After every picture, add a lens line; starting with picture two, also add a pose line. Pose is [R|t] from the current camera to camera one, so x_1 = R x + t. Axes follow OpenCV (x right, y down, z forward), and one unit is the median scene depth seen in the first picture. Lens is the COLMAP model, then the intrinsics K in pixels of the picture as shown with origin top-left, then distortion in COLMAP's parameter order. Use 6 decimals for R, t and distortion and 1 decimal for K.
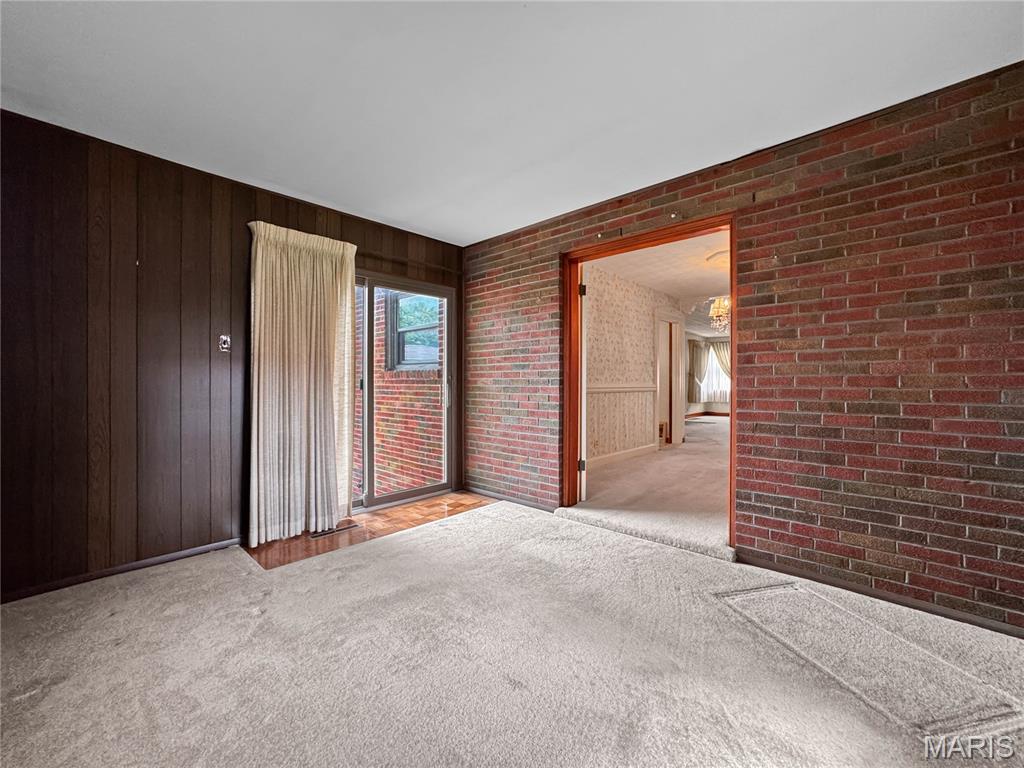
lens RADIAL K [[425.4, 0, 510.9], [0, 425.4, 383.9], [0, 0, 1]] dist [-0.024046, 0.007255]
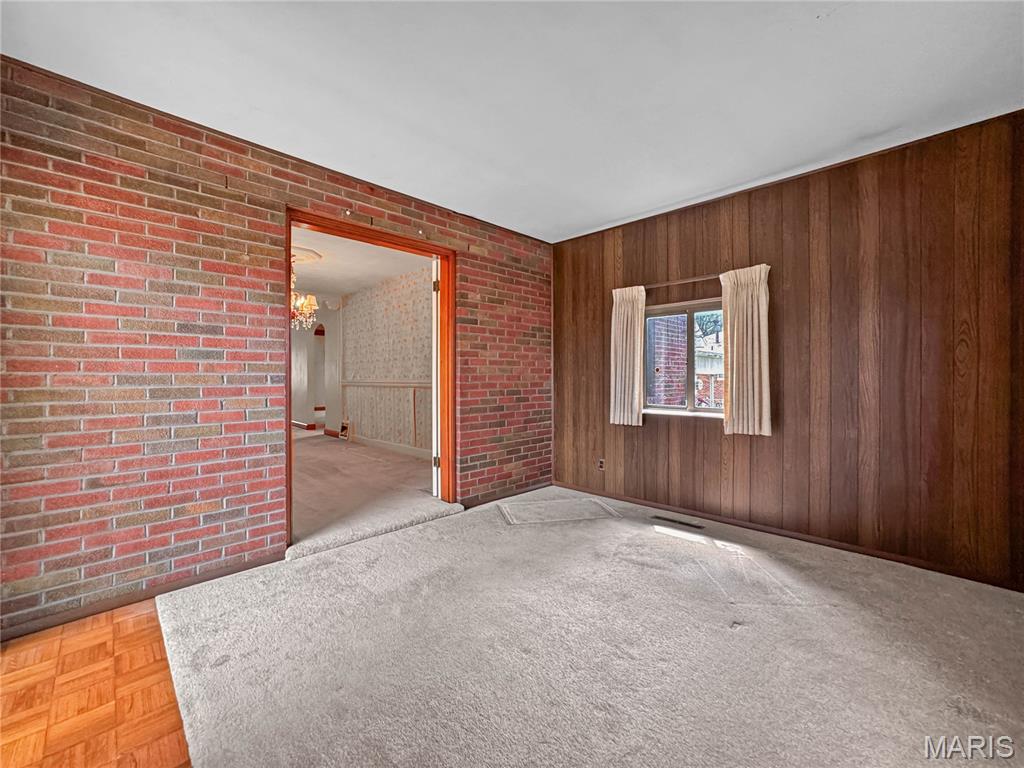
lens RADIAL K [[425.4, 0, 517.7], [0, 425.4, 379.8], [0, 0, 1]] dist [-0.024046, 0.007255]
pose [[0.022427, -0.006226, 0.999729, -0.852712], [0.007666, 0.999952, 0.006055, -0.006895], [-0.999719, 0.007528, 0.022473, 0.812789]]
